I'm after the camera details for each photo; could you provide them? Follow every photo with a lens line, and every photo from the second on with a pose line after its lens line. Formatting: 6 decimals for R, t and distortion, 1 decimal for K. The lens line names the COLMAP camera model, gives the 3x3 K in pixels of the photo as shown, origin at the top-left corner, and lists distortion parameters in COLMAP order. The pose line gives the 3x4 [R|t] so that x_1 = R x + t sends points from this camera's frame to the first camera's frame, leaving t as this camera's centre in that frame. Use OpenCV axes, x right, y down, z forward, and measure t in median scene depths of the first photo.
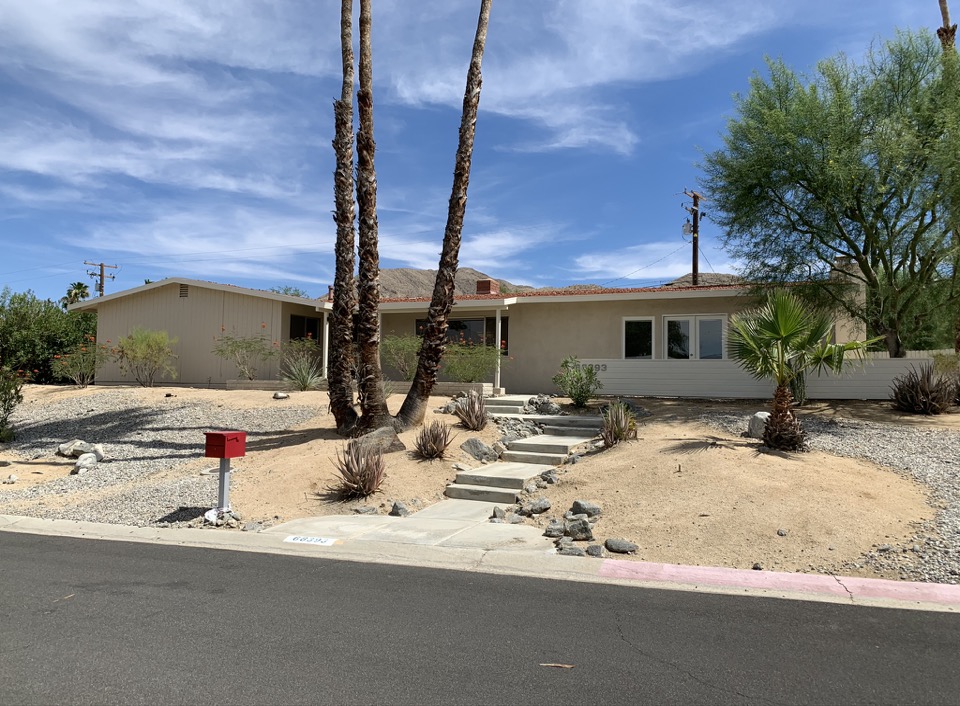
lens RADIAL K [[736.1, 0, 476.2], [0, 736.1, 349.1], [0, 0, 1]] dist [0.045934, -0.050681]
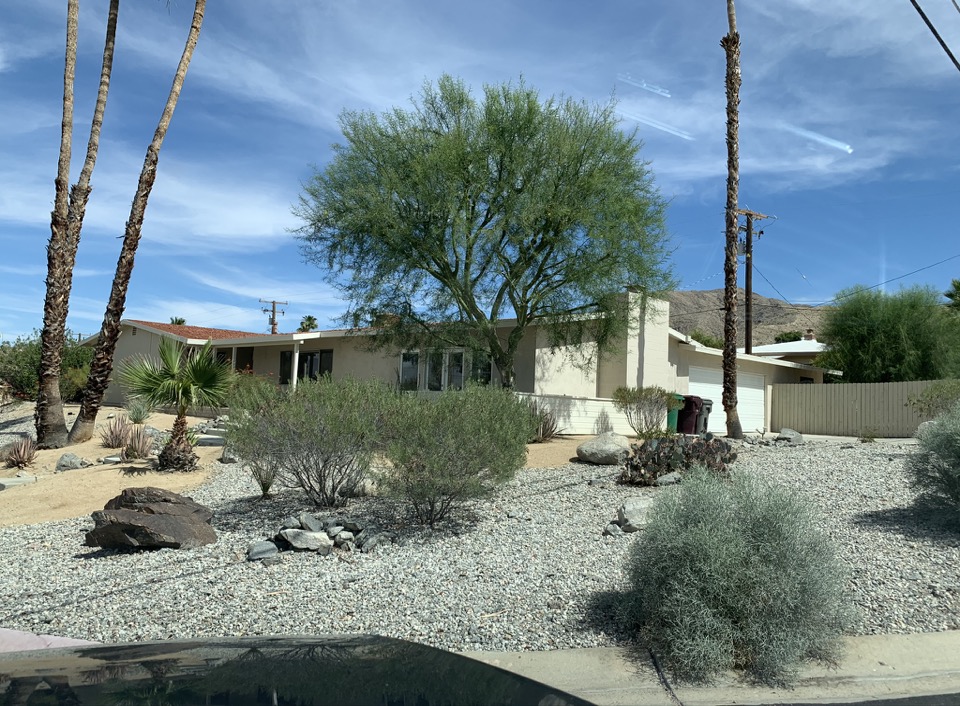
lens RADIAL K [[736.1, 0, 476.2], [0, 736.1, 349.1], [0, 0, 1]] dist [0.045934, -0.050681]
pose [[0.940761, -0.006142, -0.339014, 0.657406], [-0.004941, 0.999481, -0.031818, -0.011043], [0.339034, 0.031609, 0.940243, 0.031228]]
